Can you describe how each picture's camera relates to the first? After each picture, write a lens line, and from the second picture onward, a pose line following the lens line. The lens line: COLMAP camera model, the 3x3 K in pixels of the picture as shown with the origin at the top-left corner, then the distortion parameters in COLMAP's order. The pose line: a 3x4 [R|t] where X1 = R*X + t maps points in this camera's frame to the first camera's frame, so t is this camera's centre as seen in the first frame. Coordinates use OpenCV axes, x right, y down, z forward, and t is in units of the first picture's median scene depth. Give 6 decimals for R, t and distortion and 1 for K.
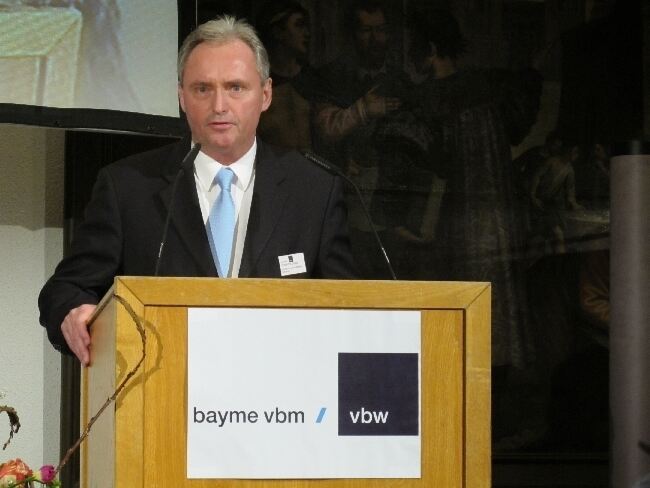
lens RADIAL K [[2178.6, 0, 376.6], [0, 2178.6, 248.8], [0, 0, 1]] dist [-0.099888, 0.000000]
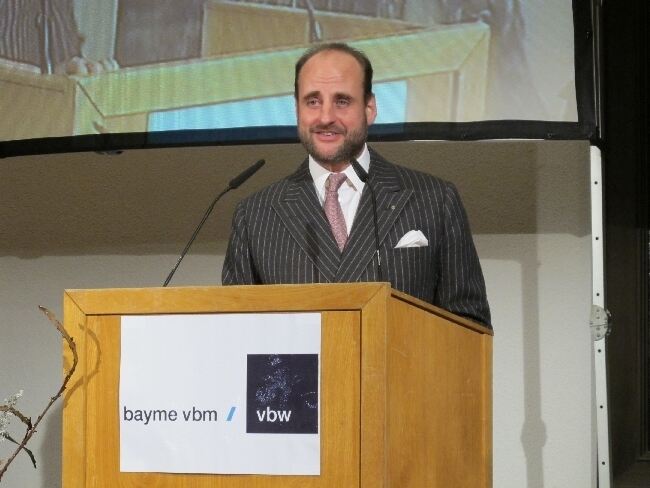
lens RADIAL K [[2178.6, 0, 319.7], [0, 2178.6, 241.2], [0, 0, 1]] dist [-0.099888, 0.000000]
pose [[0.823448, -0.044975, -0.565606, 0.611509], [0.043797, 0.998918, -0.015669, 0.011023], [0.565699, -0.011870, 0.824527, 0.152826]]
